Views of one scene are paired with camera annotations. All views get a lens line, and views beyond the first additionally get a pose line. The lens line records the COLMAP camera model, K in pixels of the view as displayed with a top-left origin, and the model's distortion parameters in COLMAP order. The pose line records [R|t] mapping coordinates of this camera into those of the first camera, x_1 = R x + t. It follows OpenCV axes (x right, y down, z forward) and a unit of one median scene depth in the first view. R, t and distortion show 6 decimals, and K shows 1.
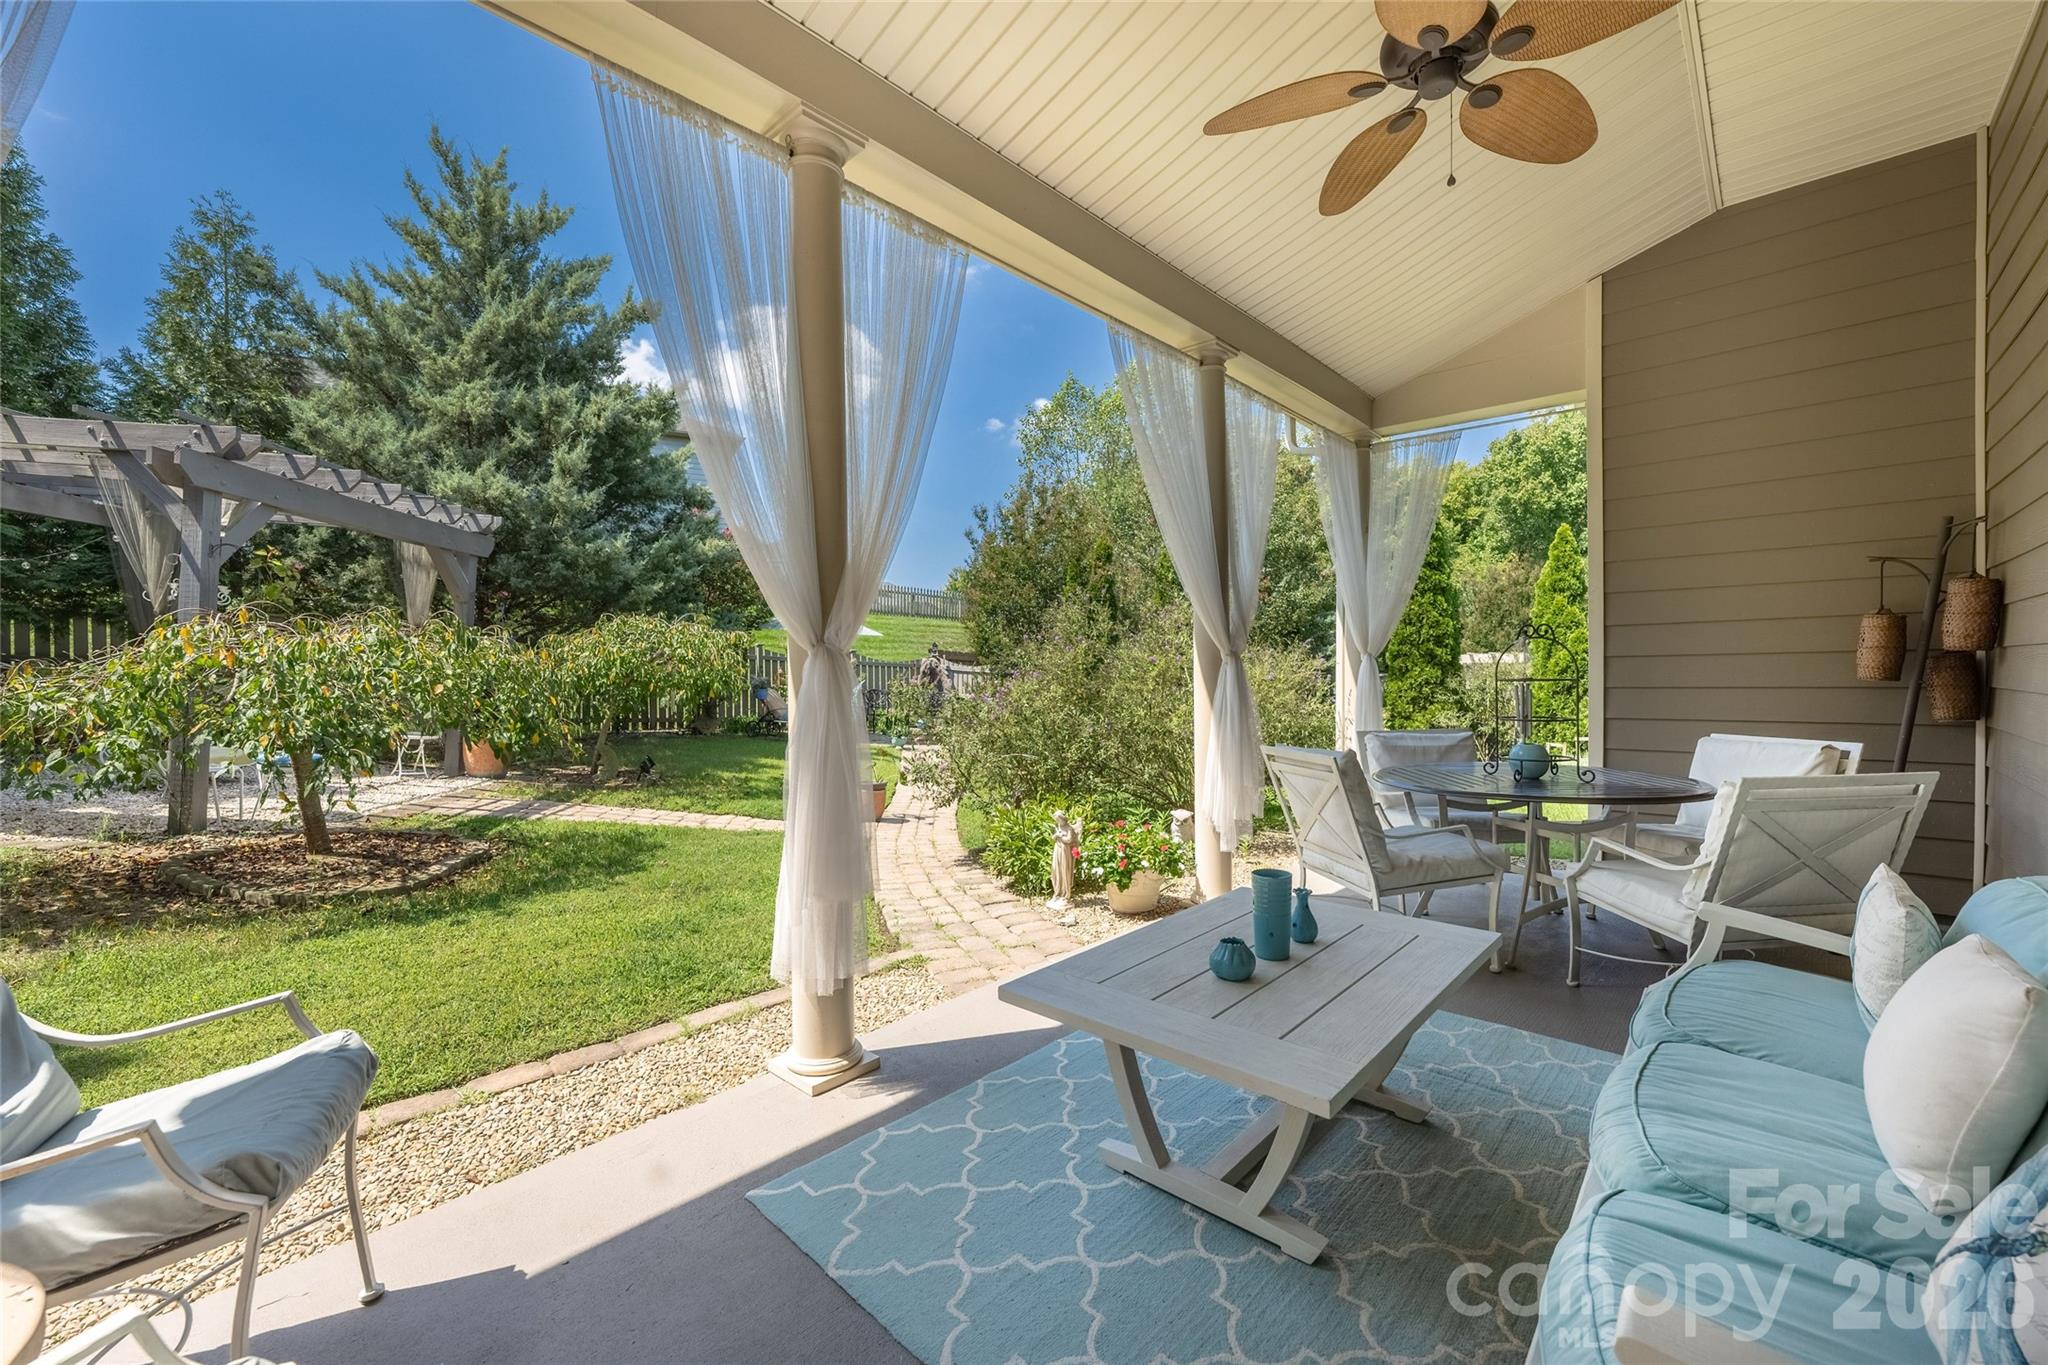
lens RADIAL K [[824.4, 0, 1024.0], [0, 824.4, 682.5], [0, 0, 1]] dist [-0.001946, -0.000087]
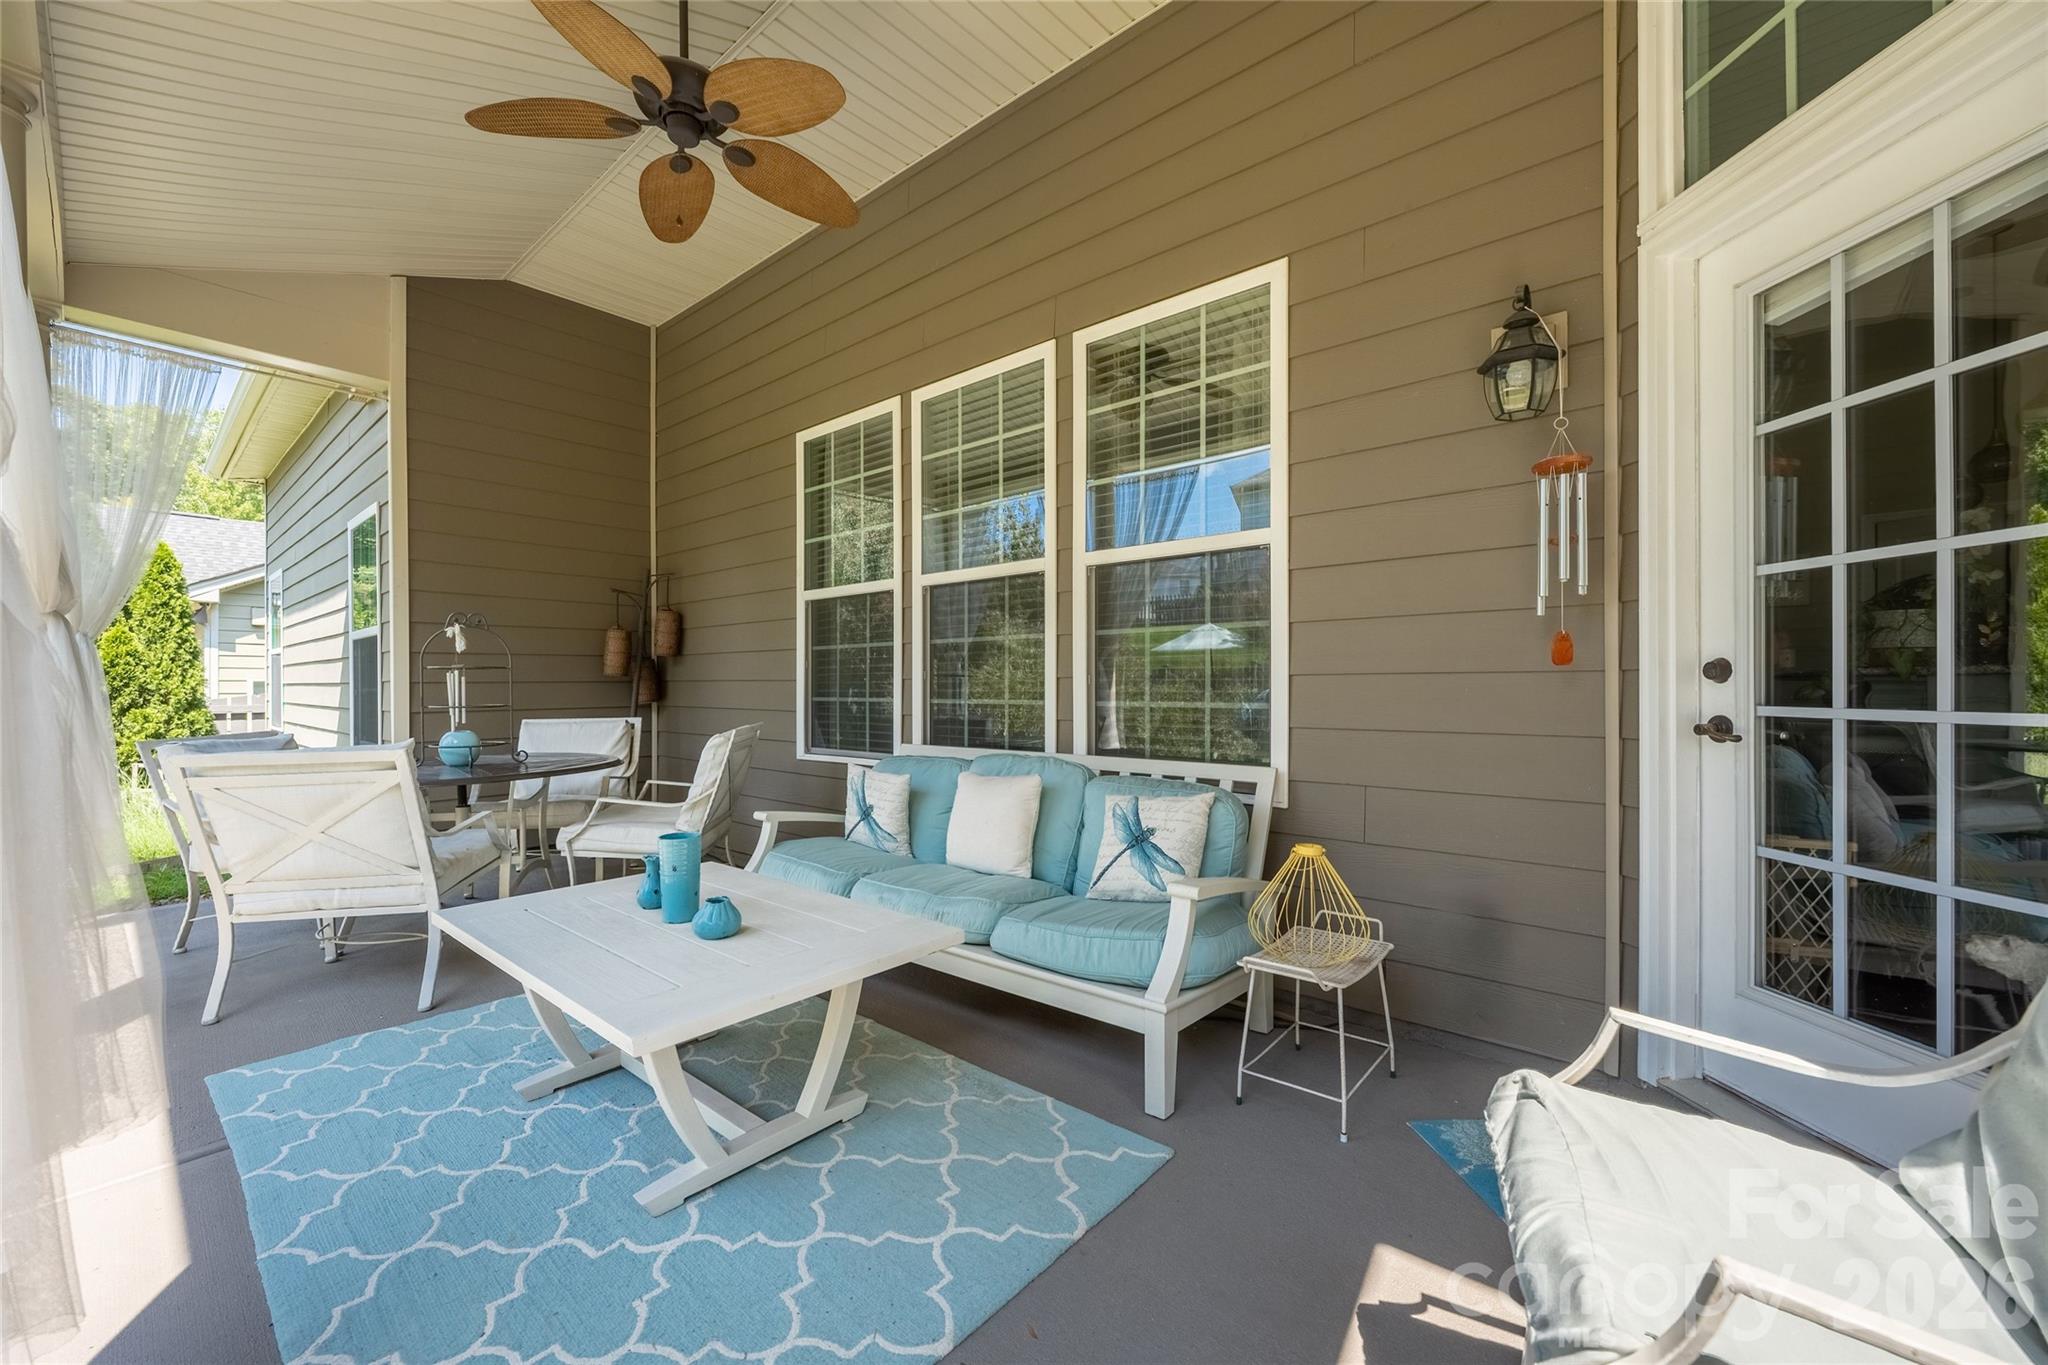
lens RADIAL K [[821.8, 0, 997.3], [0, 821.8, 688.8], [0, 0, 1]] dist [-0.000055, -0.000014]
pose [[-0.018652, 0.005231, 0.999812, -0.356844], [0.015843, 0.999862, -0.004936, 0.033376], [-0.999701, 0.015748, -0.018732, 0.326432]]
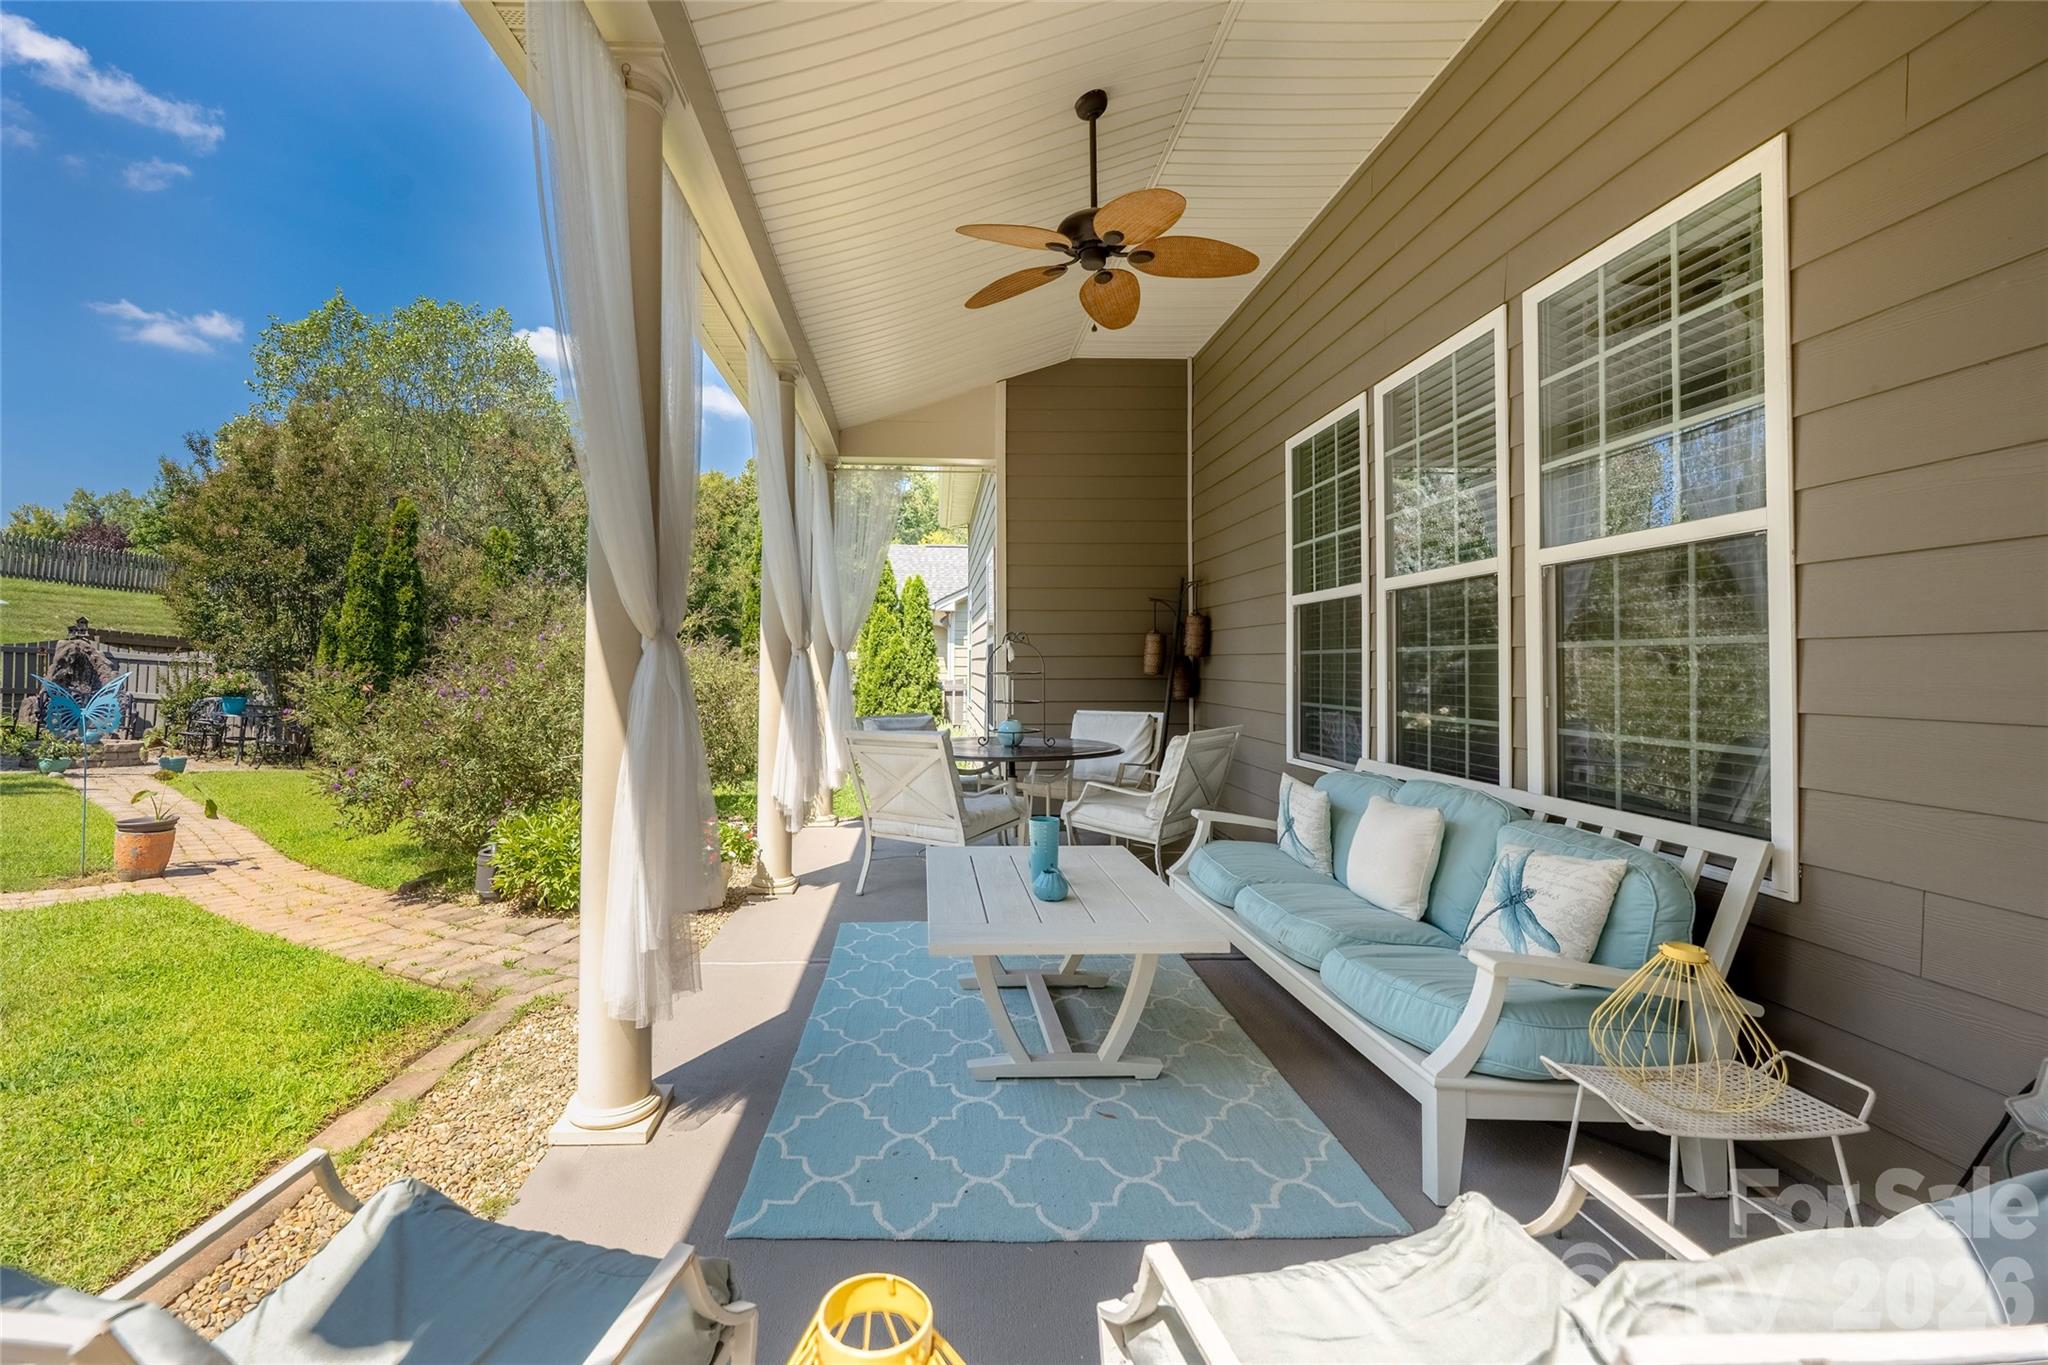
lens RADIAL K [[849.5, 0, 926.1], [0, 849.5, 644.6], [0, 0, 1]] dist [-0.001580, 0.000009]
pose [[0.729990, 0.026103, 0.682959, -0.393405], [-0.000190, 0.999278, -0.037989, 0.002491], [-0.683457, 0.027602, 0.729468, 0.070474]]
